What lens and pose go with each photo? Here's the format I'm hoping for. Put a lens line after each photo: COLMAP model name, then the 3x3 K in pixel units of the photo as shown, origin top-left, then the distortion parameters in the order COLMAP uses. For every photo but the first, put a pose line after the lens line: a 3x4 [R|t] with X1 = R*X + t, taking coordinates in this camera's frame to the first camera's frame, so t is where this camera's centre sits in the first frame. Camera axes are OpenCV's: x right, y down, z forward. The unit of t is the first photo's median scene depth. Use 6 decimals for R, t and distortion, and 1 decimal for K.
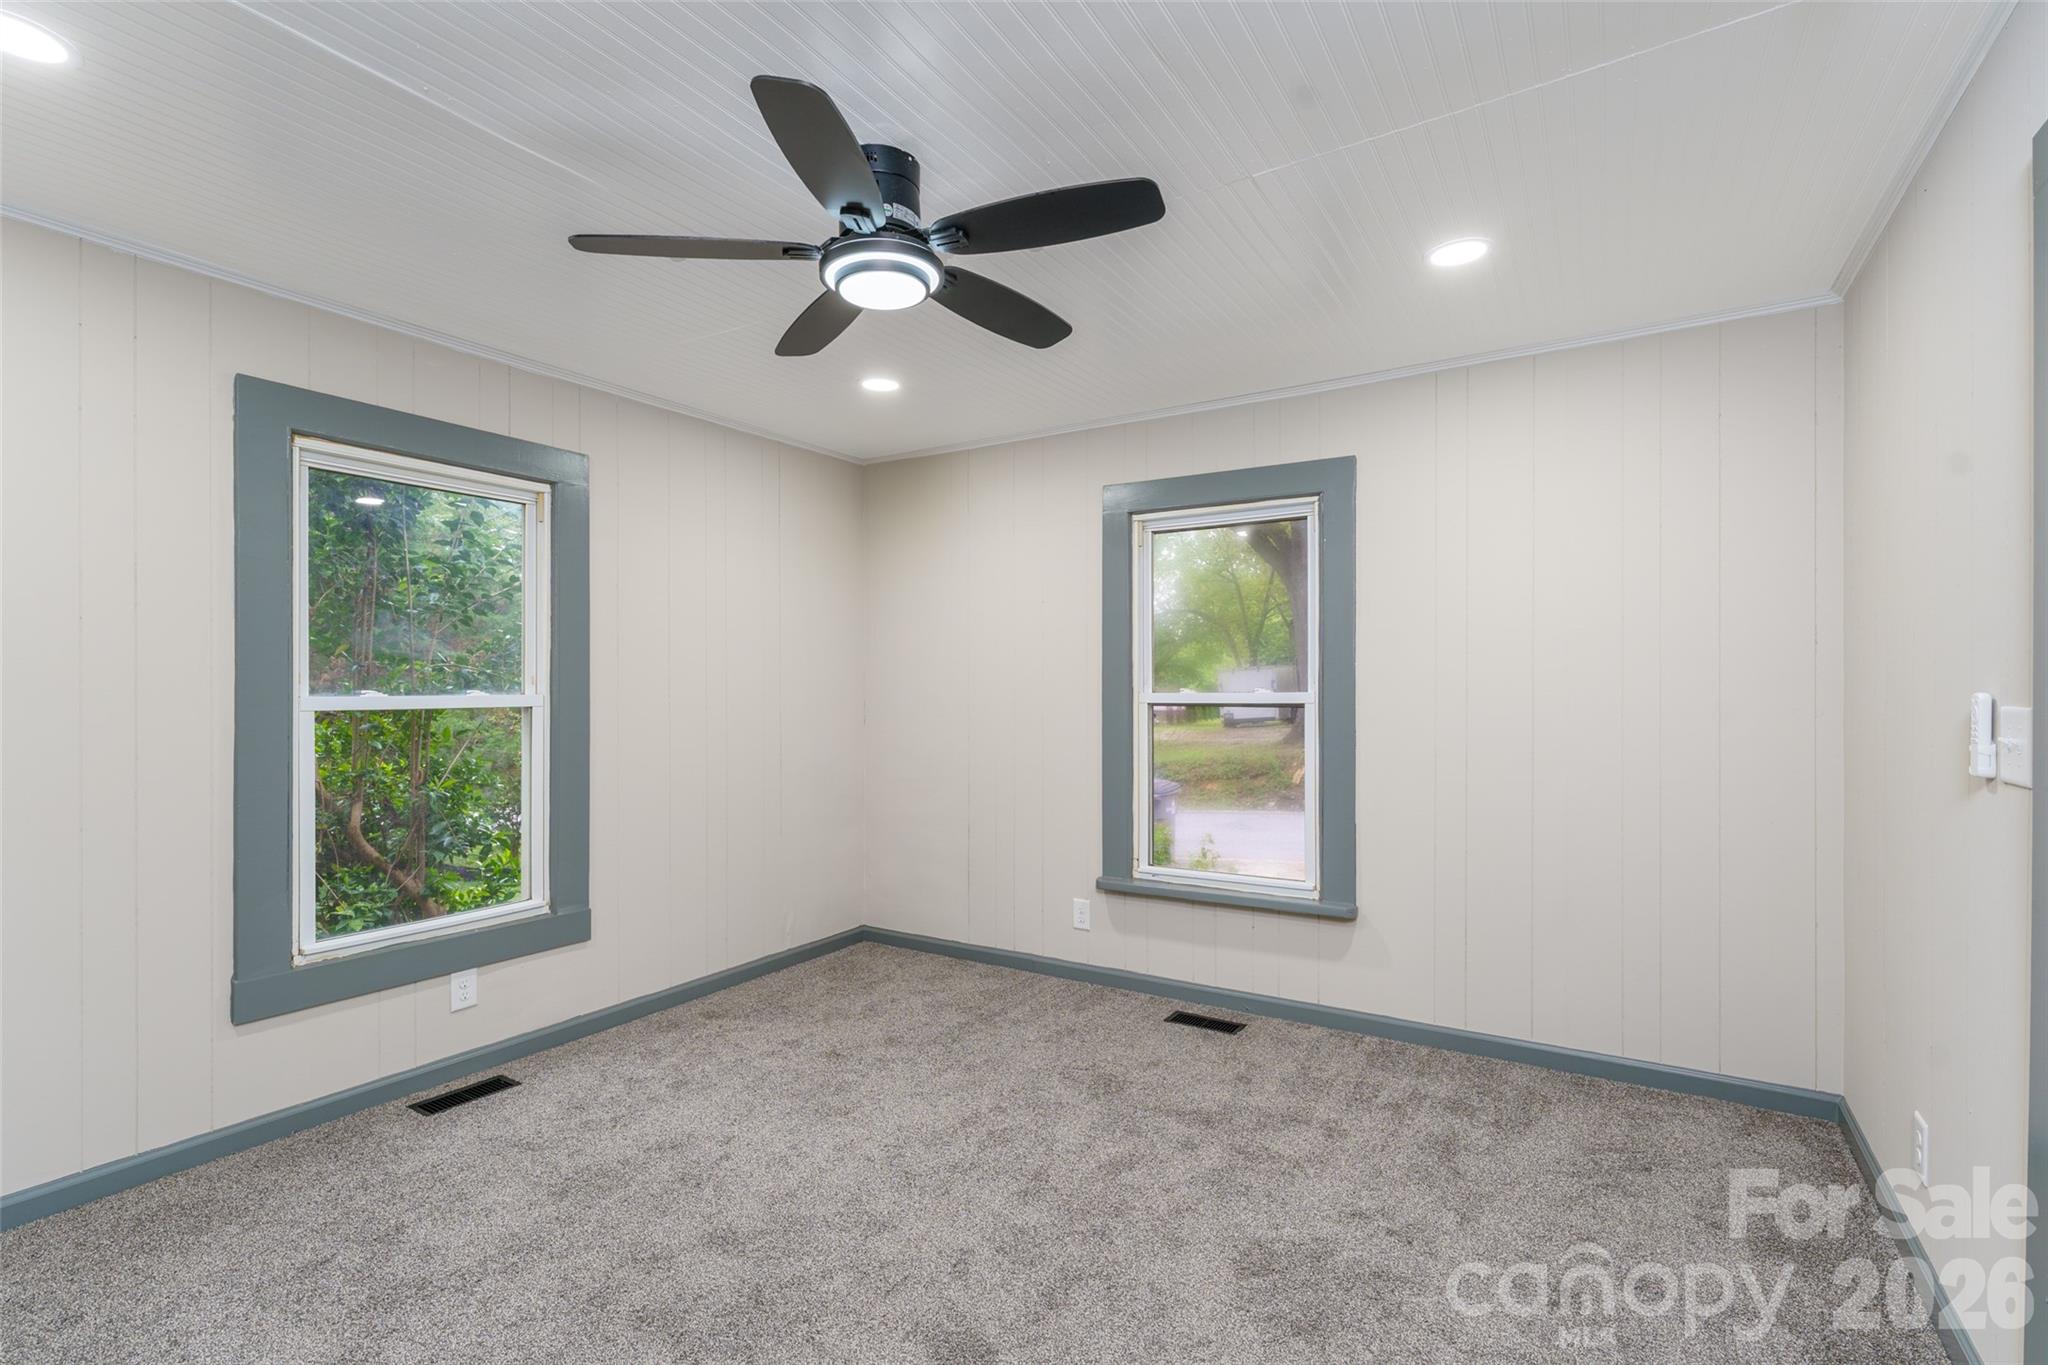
lens RADIAL K [[932.0, 0, 1029.3], [0, 932.0, 676.4], [0, 0, 1]] dist [0.001861, 0.000333]
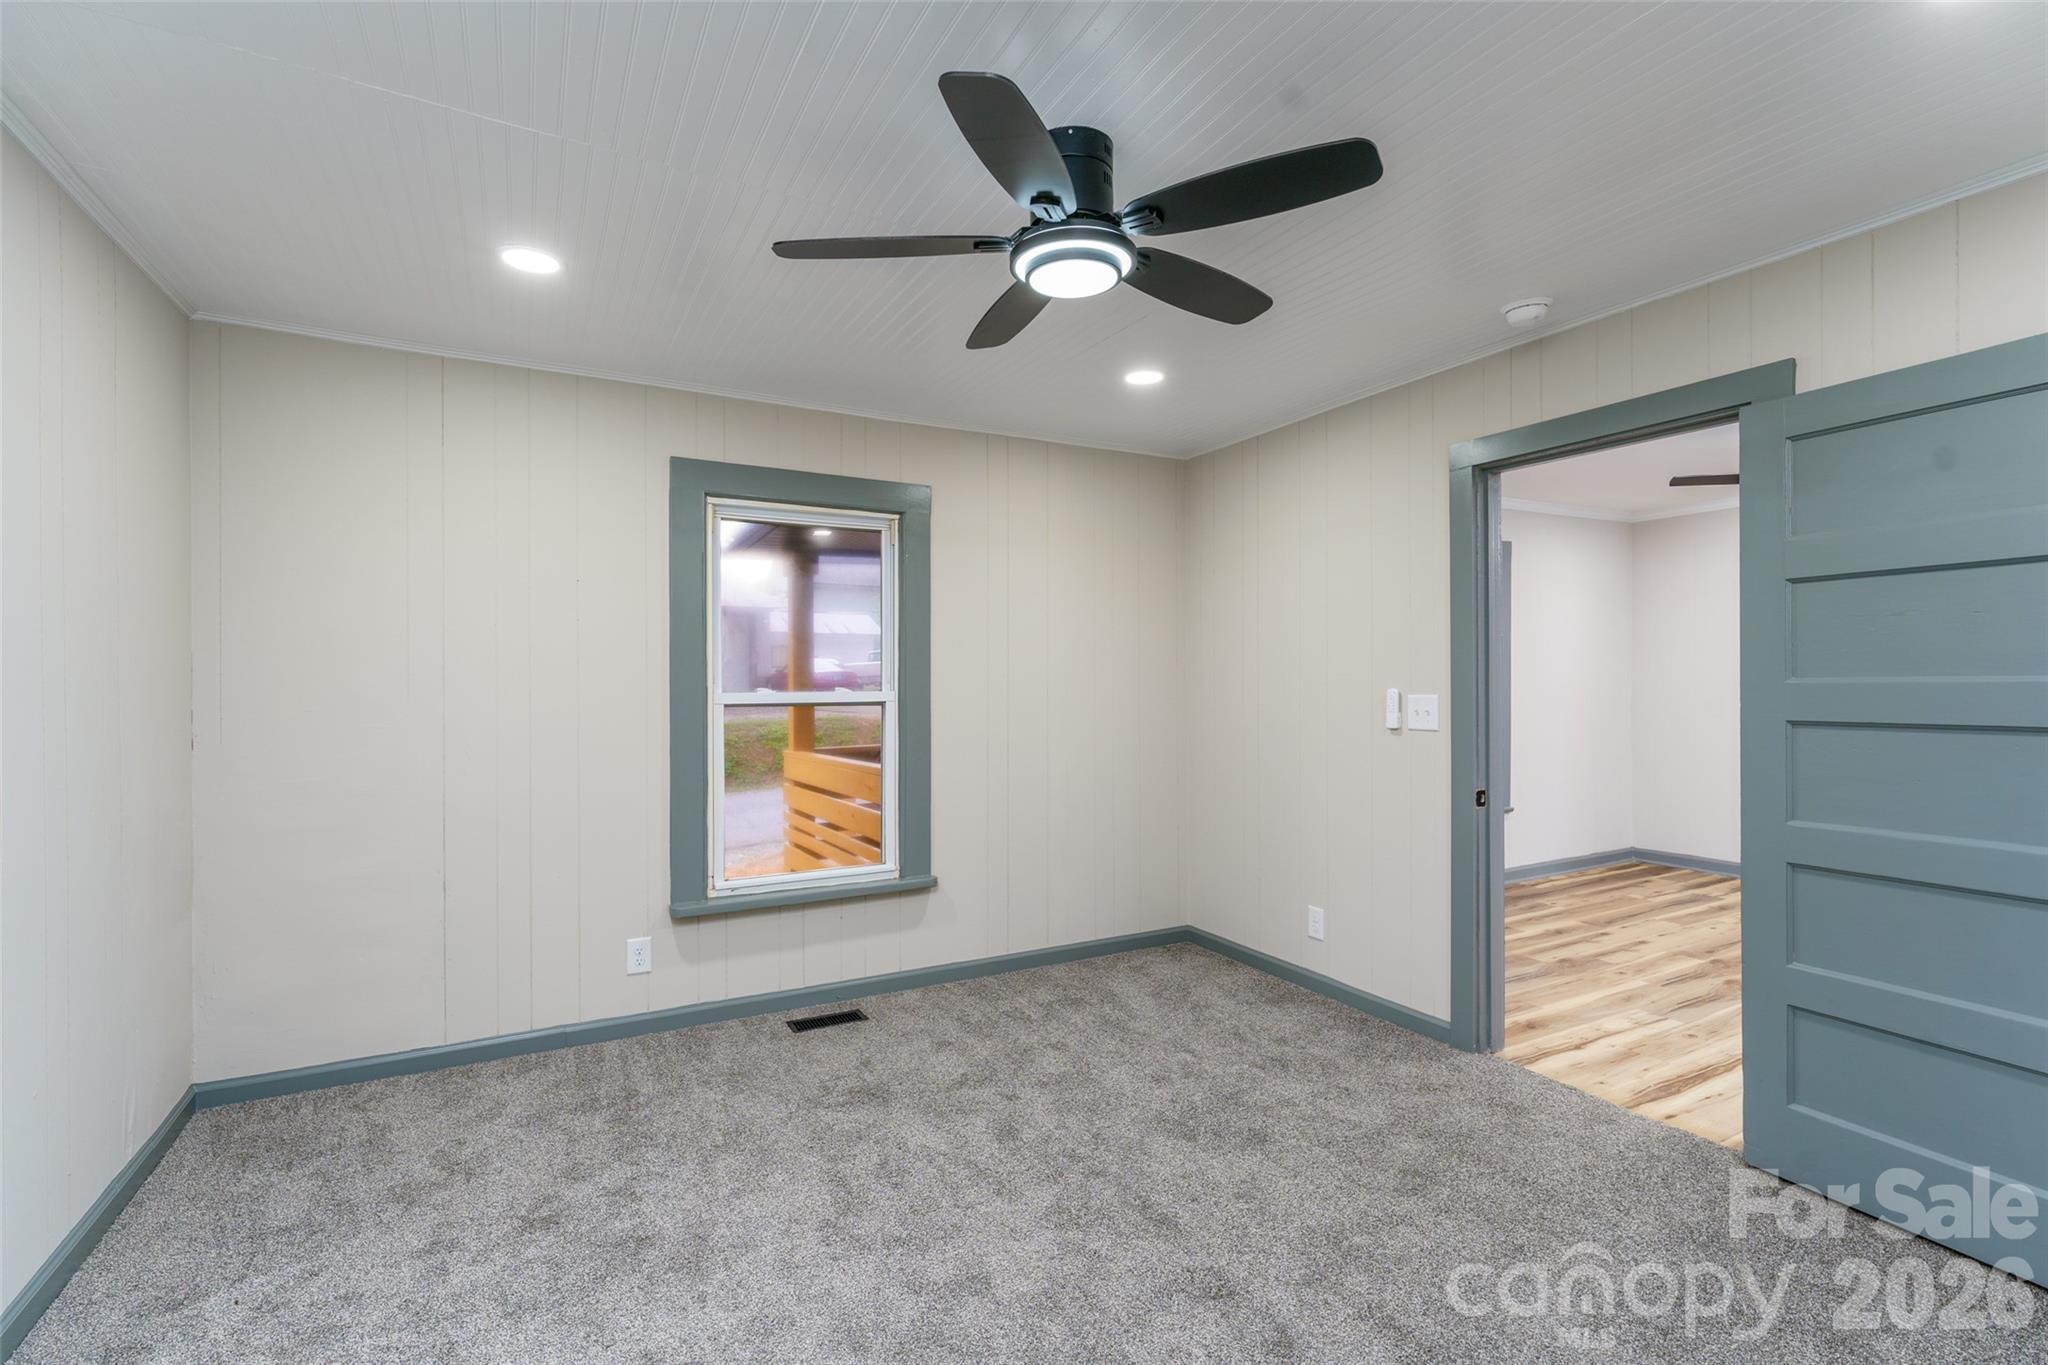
lens RADIAL K [[921.5, 0, 1024.0], [0, 921.5, 682.5], [0, 0, 1]] dist [-0.000132, 0.000129]
pose [[0.497408, 0.003779, 0.867509, -0.584779], [-0.007271, 0.999974, -0.000187, 0.005701], [-0.867486, -0.006215, 0.497422, 0.333566]]
